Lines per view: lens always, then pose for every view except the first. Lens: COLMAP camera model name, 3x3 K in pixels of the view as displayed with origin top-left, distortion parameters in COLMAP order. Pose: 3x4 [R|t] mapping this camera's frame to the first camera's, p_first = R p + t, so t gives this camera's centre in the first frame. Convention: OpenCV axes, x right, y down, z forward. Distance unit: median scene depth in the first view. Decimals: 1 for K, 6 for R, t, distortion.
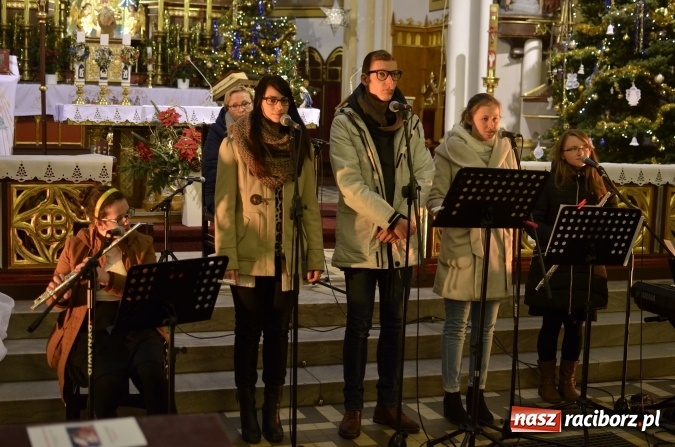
lens RADIAL K [[1034.3, 0, 337.5], [0, 1034.3, 223.5], [0, 0, 1]] dist [-0.148837, 0.039355]
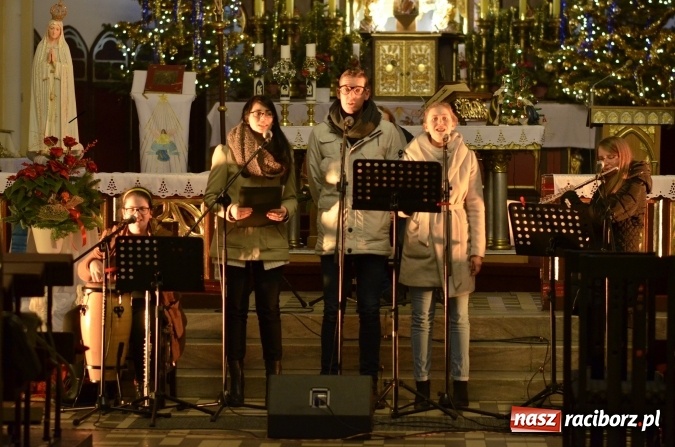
lens RADIAL K [[2451.0, 0, 337.5], [0, 2451.0, 223.5], [0, 0, 1]] dist [-0.020687, 1.584149]
pose [[0.928458, -0.011984, -0.371244, 0.436903], [-0.017887, 0.996877, -0.076914, 0.094489], [0.371006, 0.078051, 0.925345, -0.677634]]
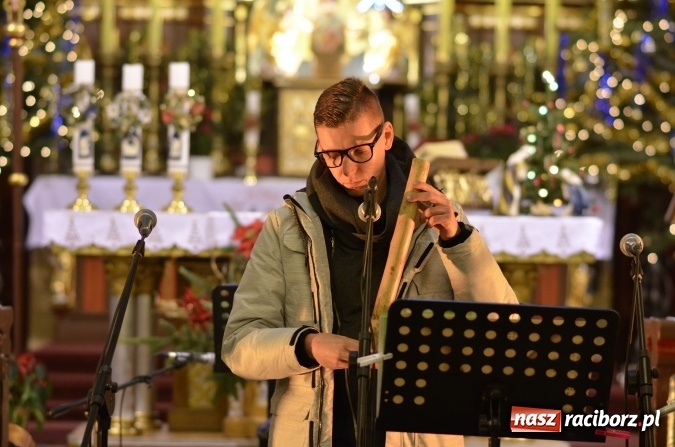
lens RADIAL K [[2451.0, 0, 337.5], [0, 2451.0, 223.5], [0, 0, 1]] dist [-0.020687, 1.584149]
pose [[0.945560, -0.011825, -0.325232, 0.175699], [-0.027814, 0.992747, -0.116959, 0.015515], [0.324256, 0.119637, 0.938374, -0.034070]]
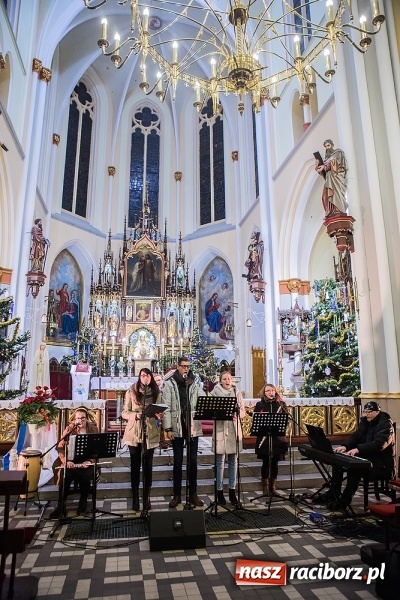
lens RADIAL K [[413.3, 0, 200.0], [0, 413.3, 300.0], [0, 0, 1]] dist [-0.113562, 0.090934]
pose [[0.987117, -0.066727, -0.145422, 0.112220], [0.017785, 0.949012, -0.314736, 0.016021], [0.159009, 0.308095, 0.937973, -0.039867]]
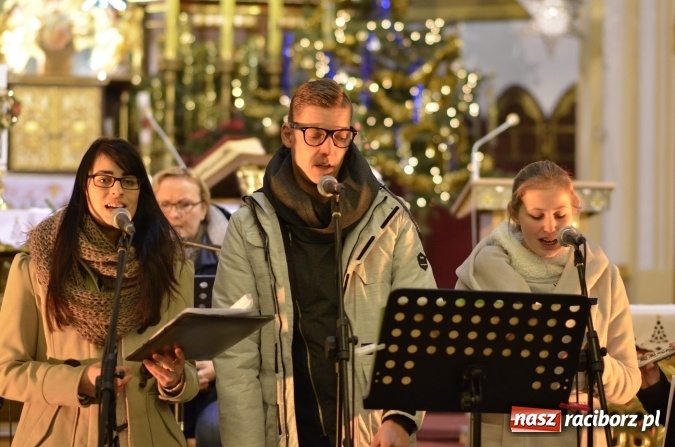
lens RADIAL K [[2451.0, 0, 337.5], [0, 2451.0, 223.5], [0, 0, 1]] dist [-0.020687, 1.584149]
pose [[0.985662, -0.020630, -0.167467, 0.113596], [0.001190, 0.993323, -0.115363, 0.020292], [0.168728, 0.113510, 0.979105, -0.093358]]
